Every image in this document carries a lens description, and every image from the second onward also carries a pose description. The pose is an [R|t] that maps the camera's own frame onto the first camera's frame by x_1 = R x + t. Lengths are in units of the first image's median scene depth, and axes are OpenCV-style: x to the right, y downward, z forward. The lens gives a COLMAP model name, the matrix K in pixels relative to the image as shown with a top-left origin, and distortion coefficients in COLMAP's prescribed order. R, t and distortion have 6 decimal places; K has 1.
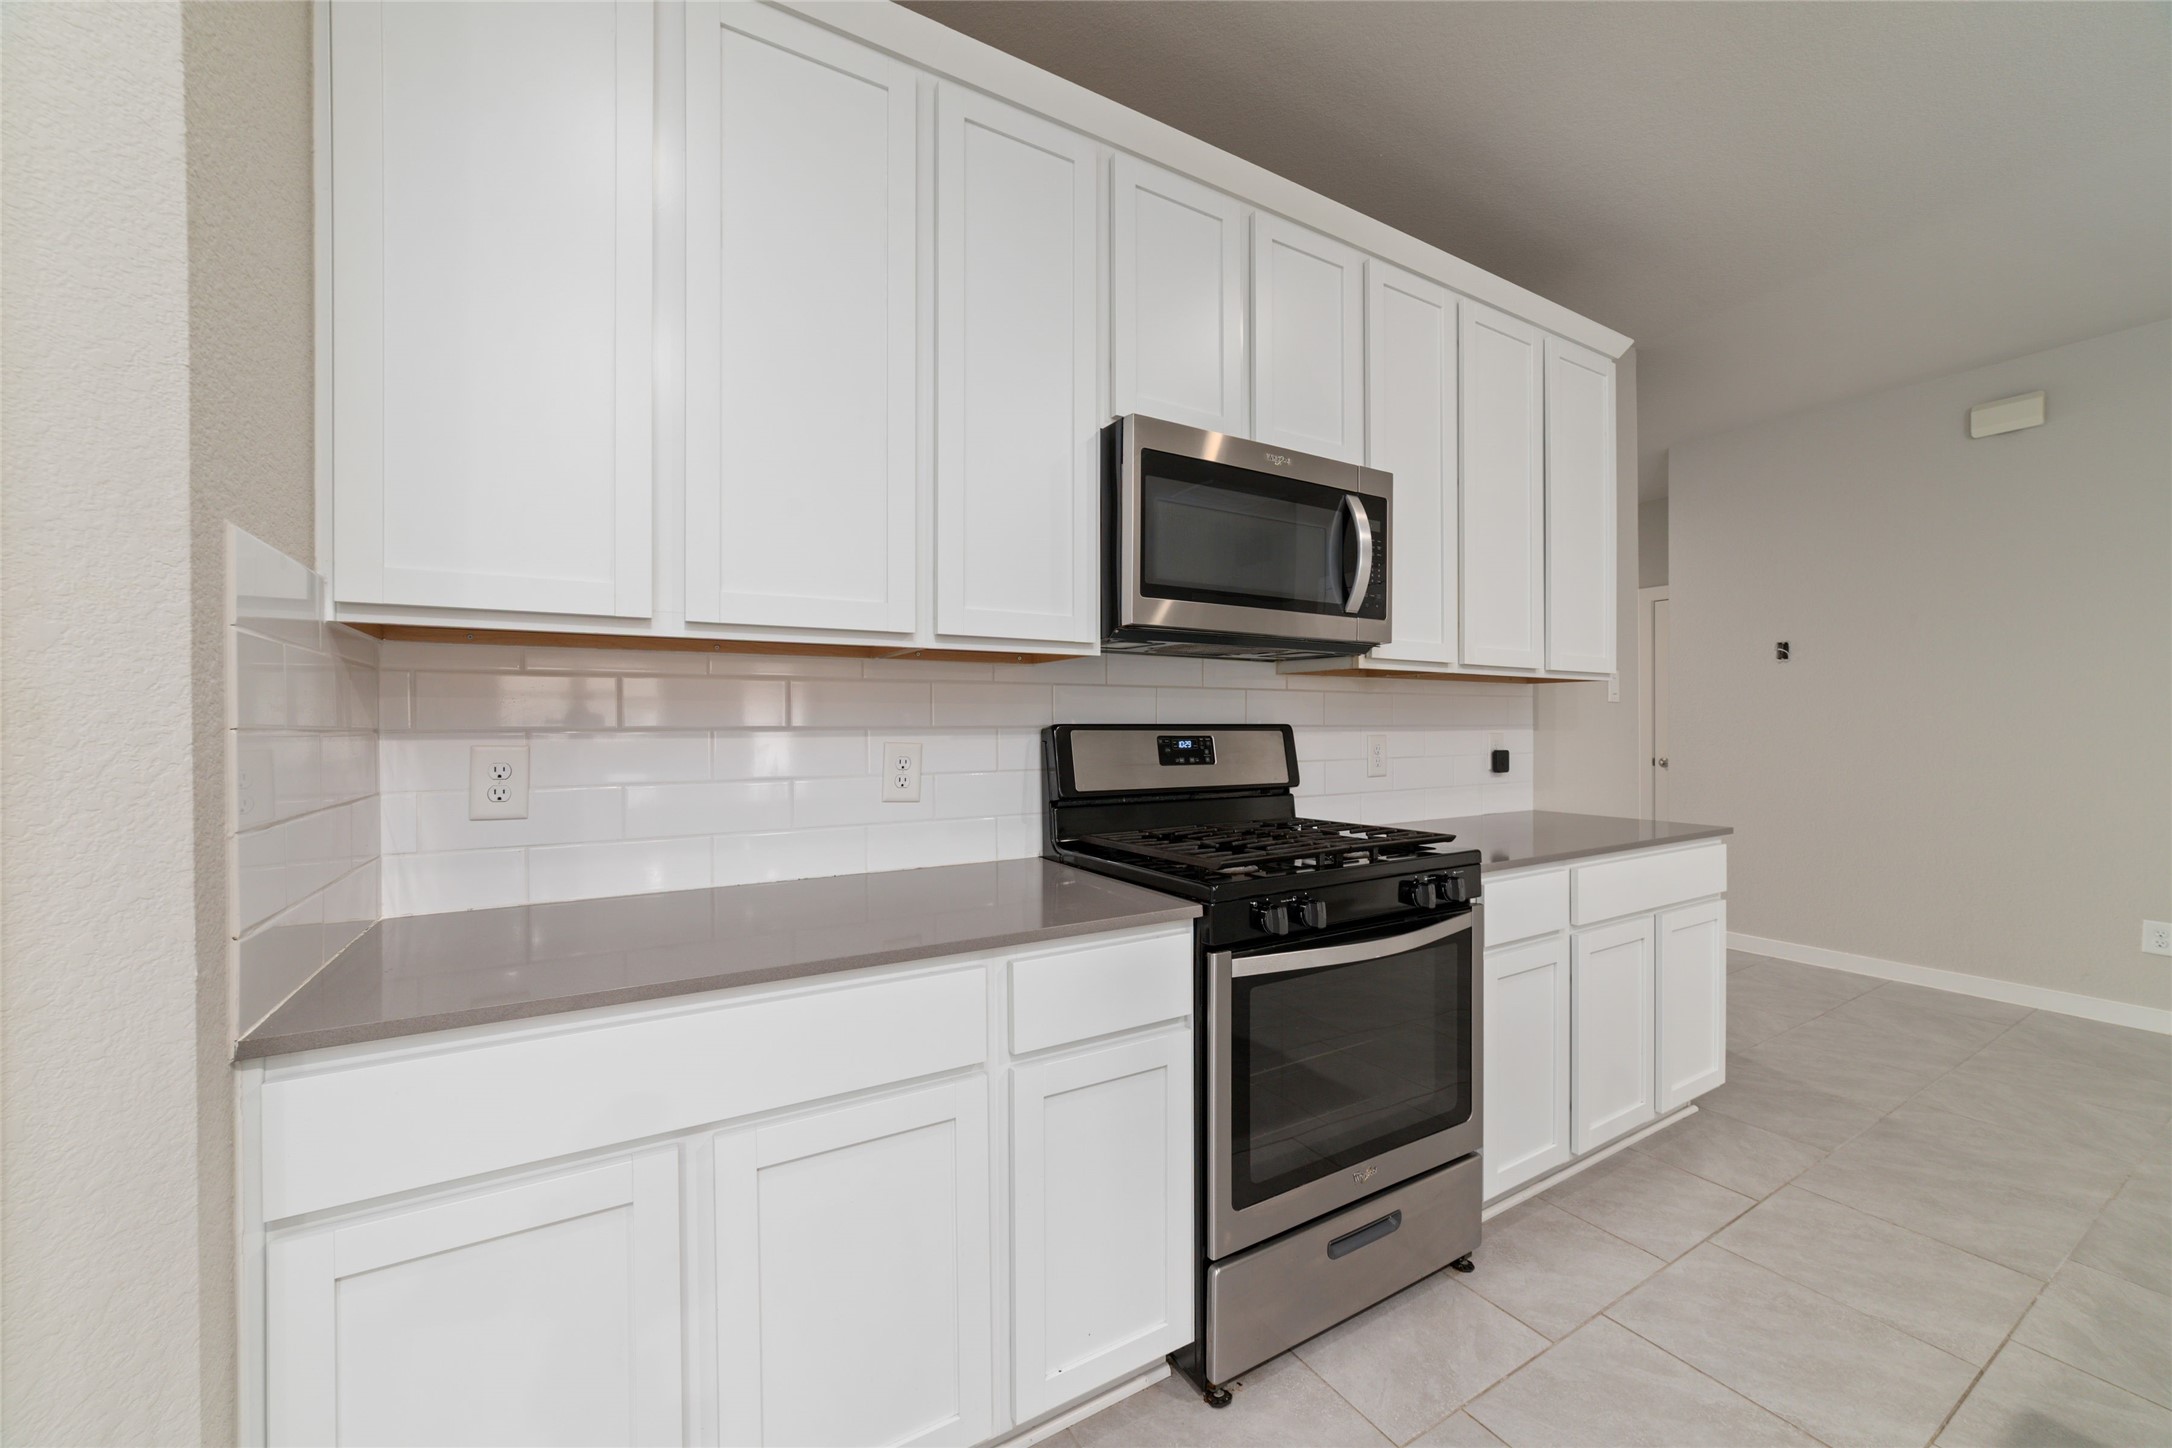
lens RADIAL K [[830.5, 0, 1094.4], [0, 830.5, 729.5], [0, 0, 1]] dist [-0.013781, 0.002006]
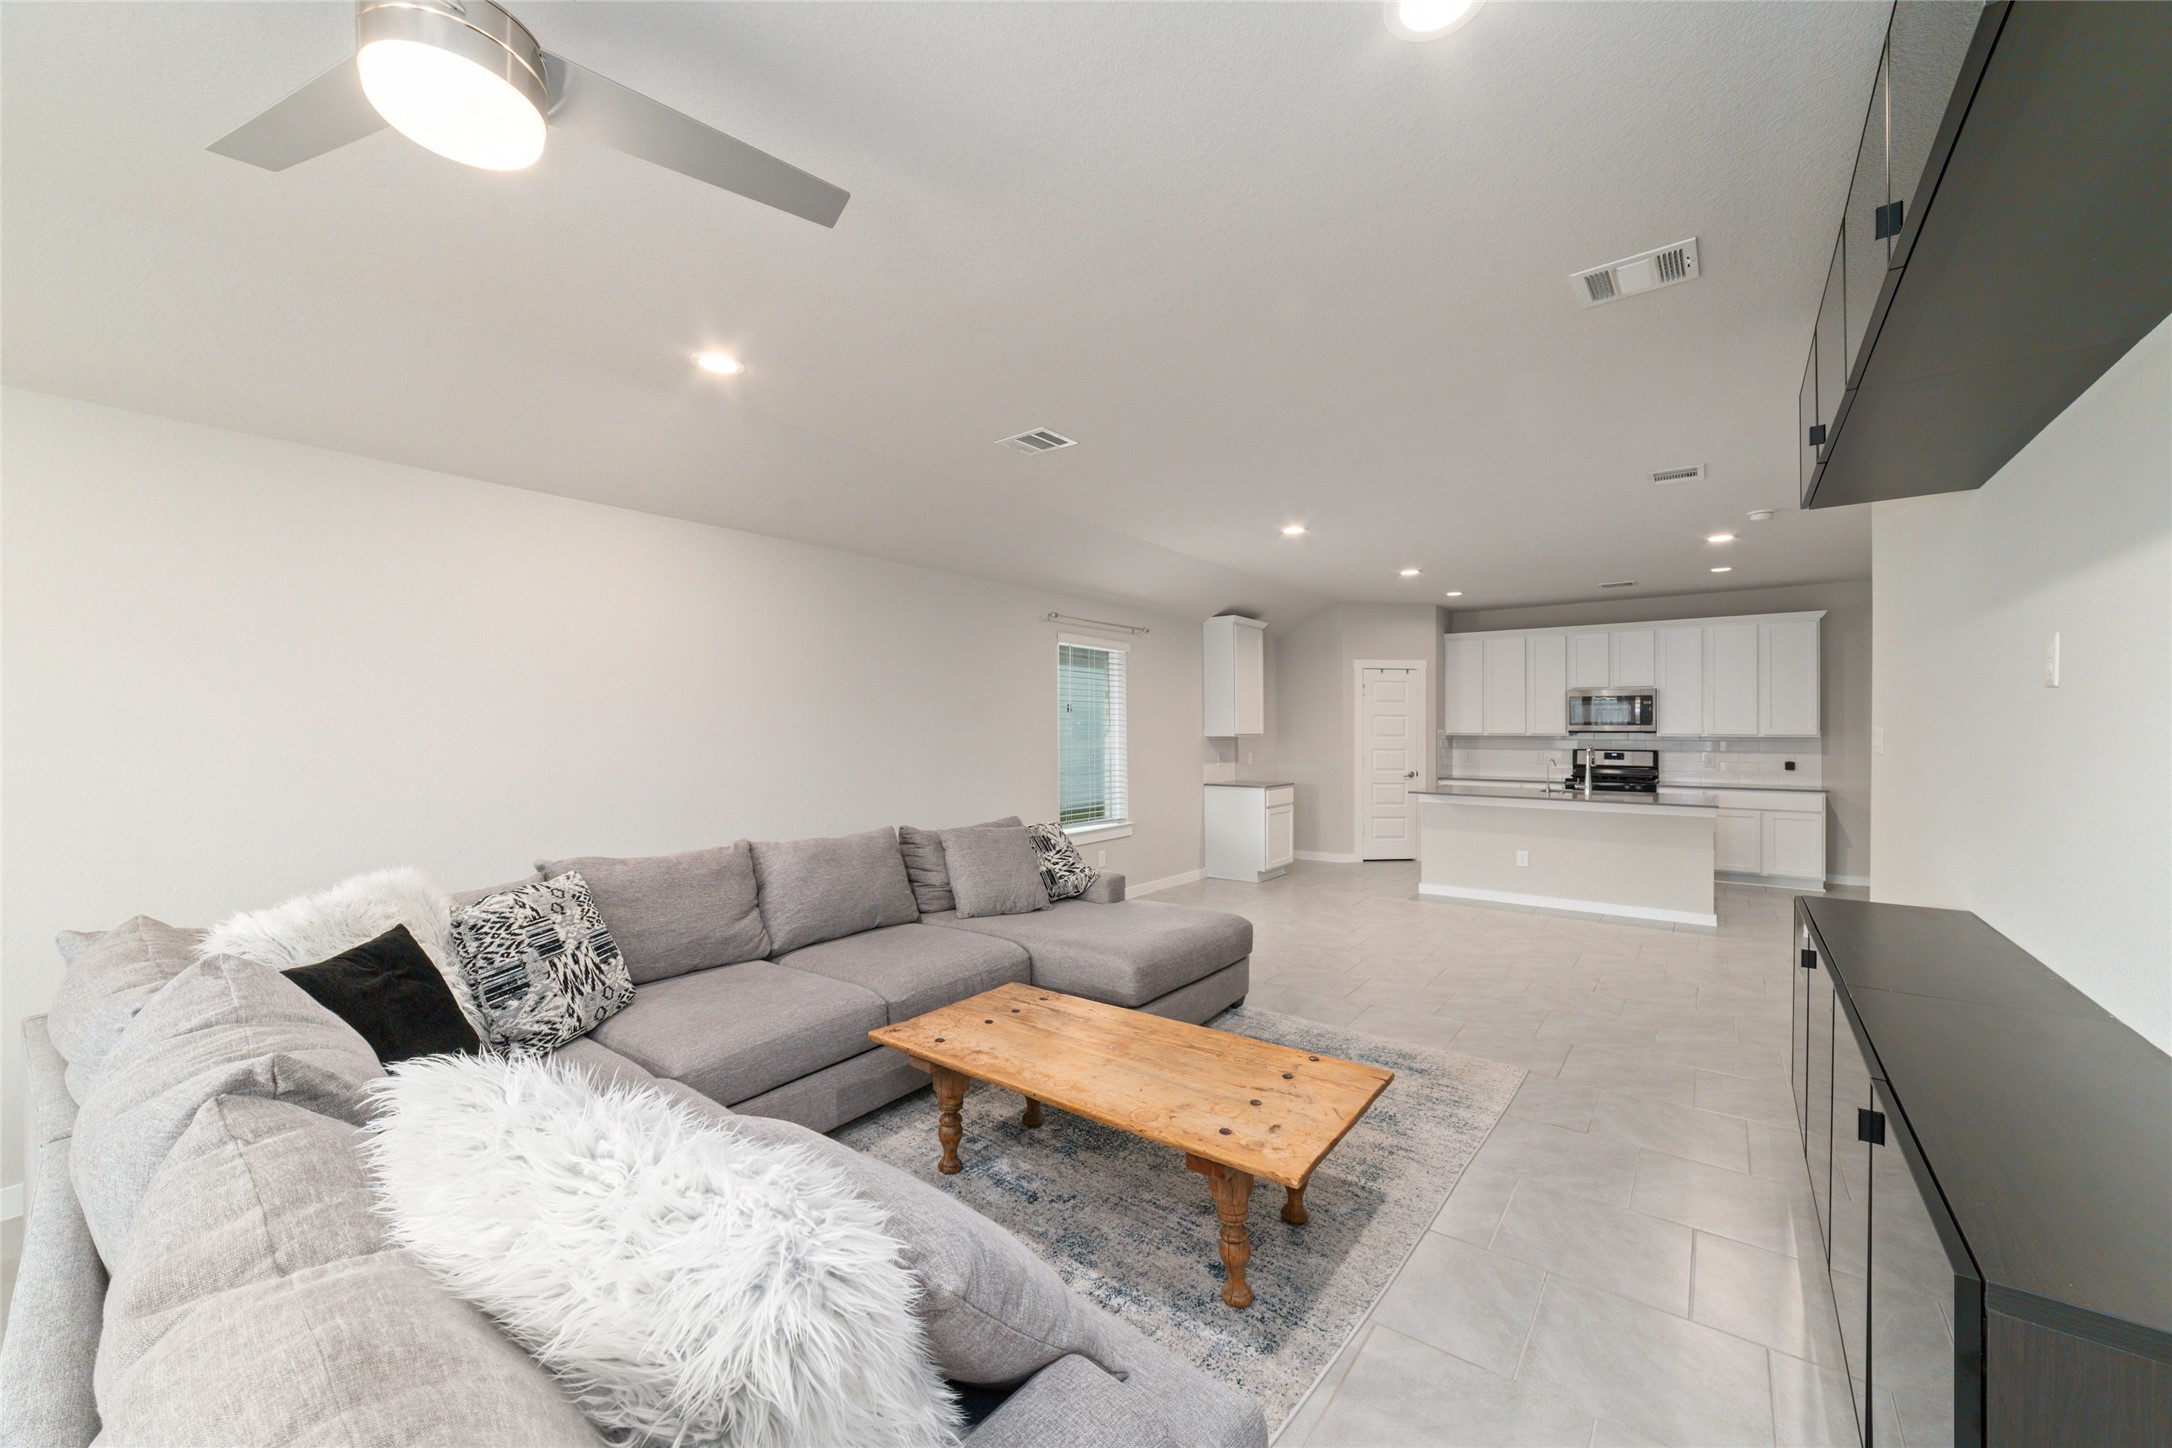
lens RADIAL K [[830.5, 0, 1096.9], [0, 830.5, 720.5], [0, 0, 1]] dist [-0.013781, 0.002006]
pose [[0.383904, -0.005367, -0.923357, 2.863981], [-0.008899, 0.999915, -0.009512, -0.086194], [0.923330, 0.011869, 0.383824, -2.880906]]
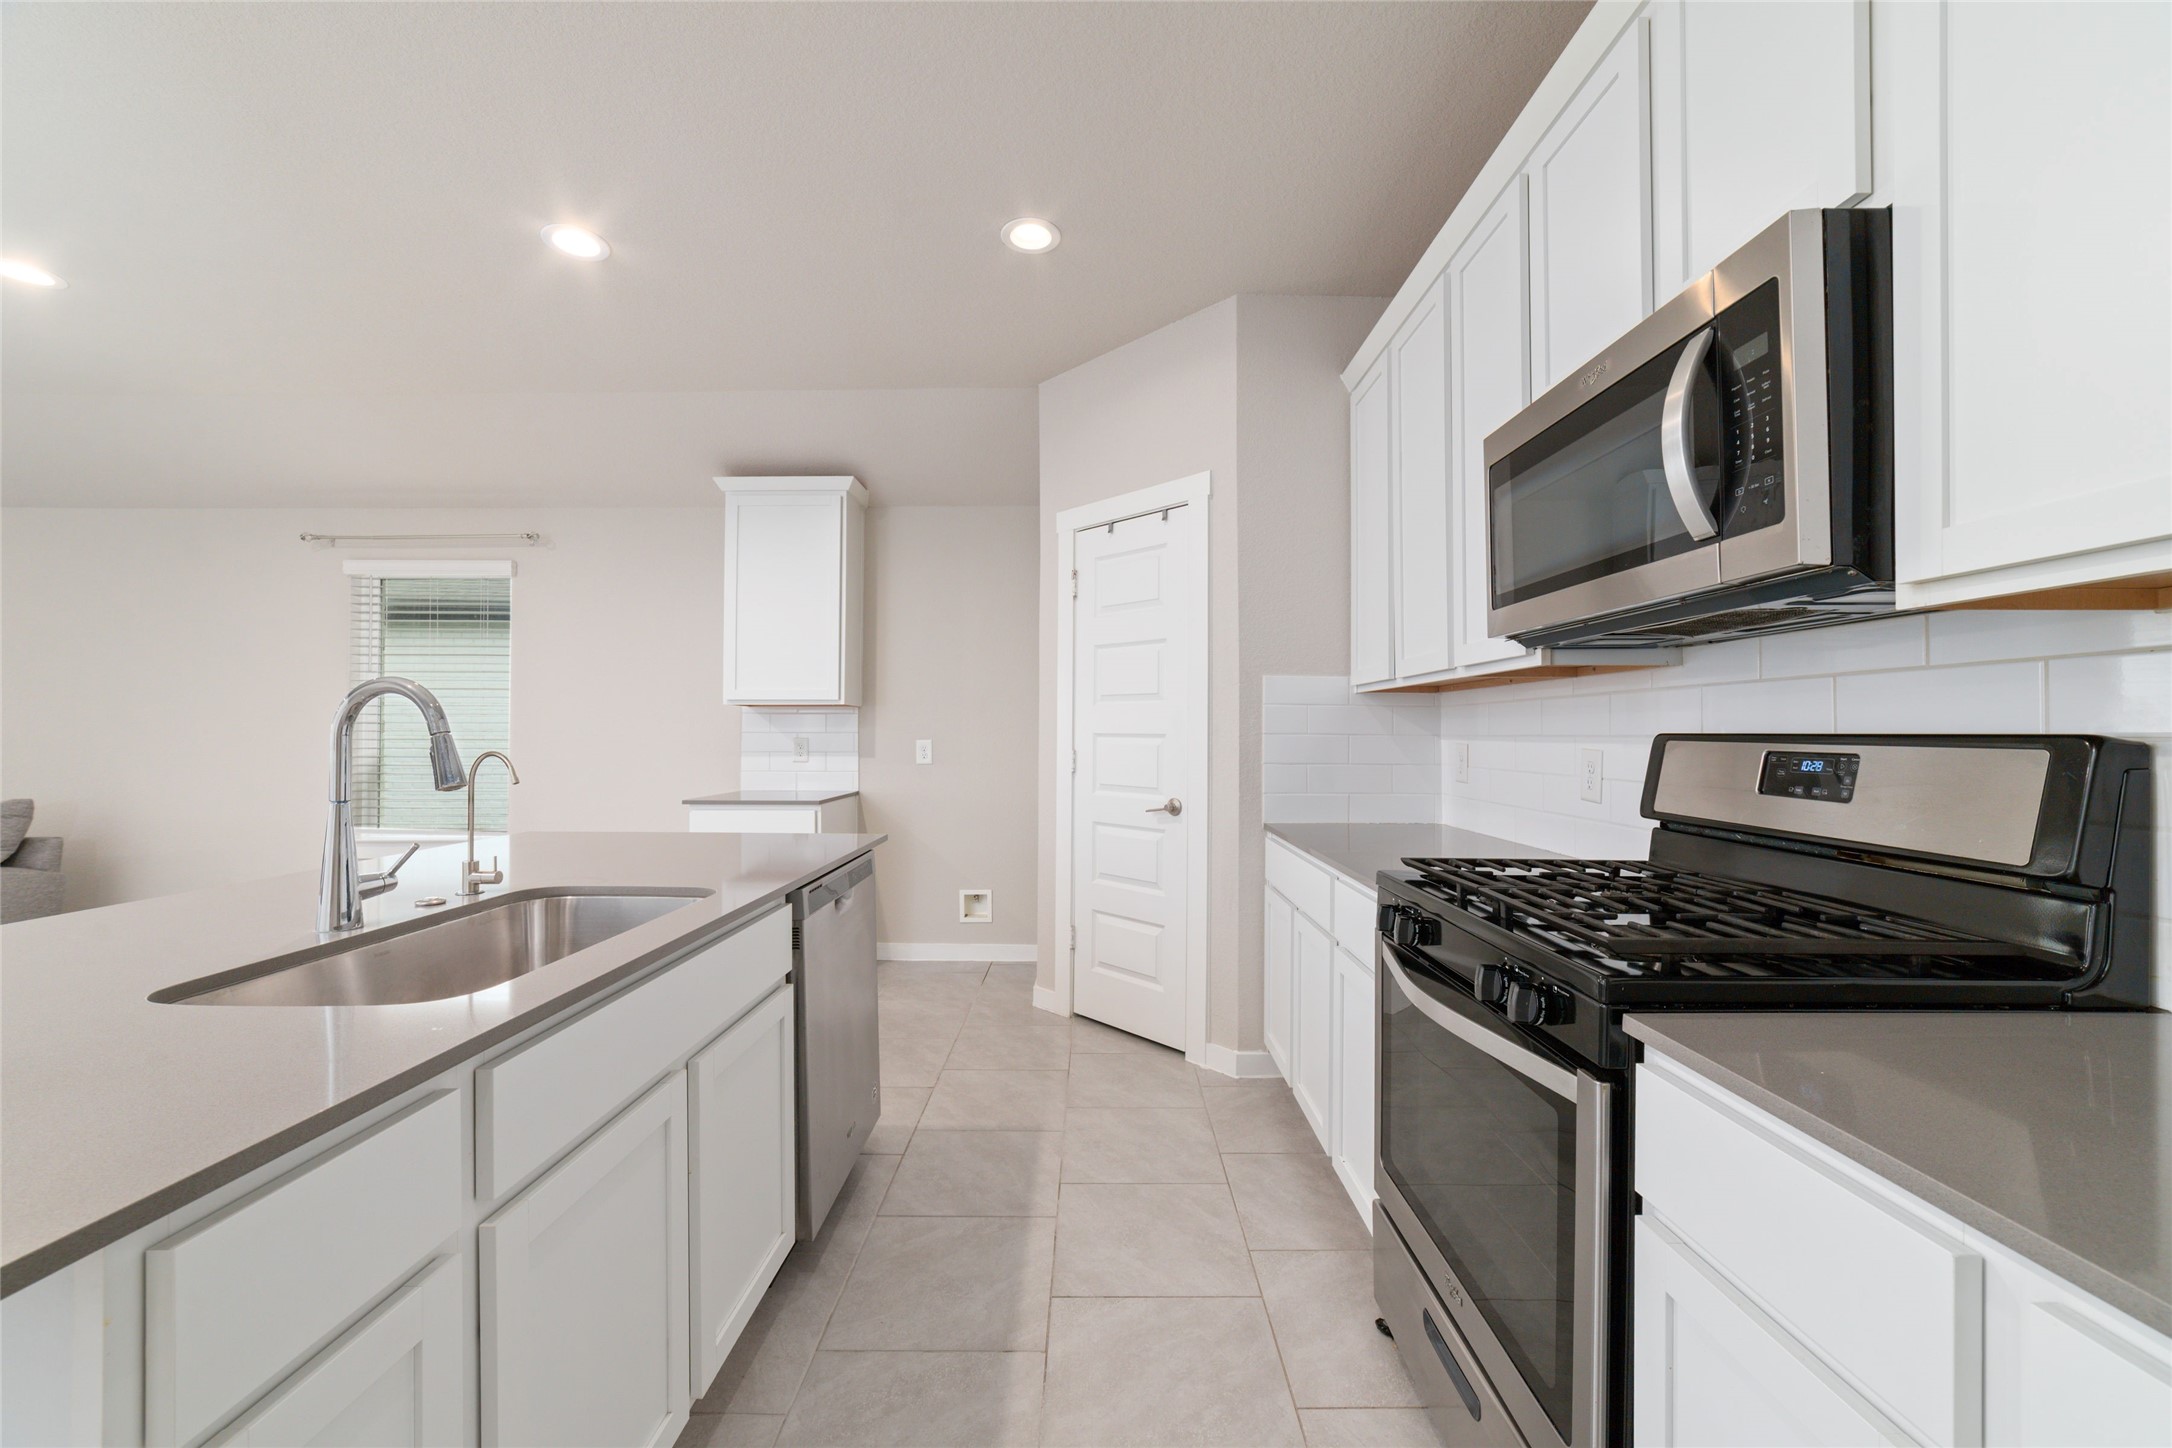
lens RADIAL K [[830.5, 0, 1095.8], [0, 830.5, 728.5], [0, 0, 1]] dist [-0.013781, 0.002006]
pose [[-0.504000, -0.000467, -0.863703, 0.923089], [-0.005780, 0.999979, 0.002832, -0.009200], [0.863684, 0.006420, -0.503993, 0.847668]]
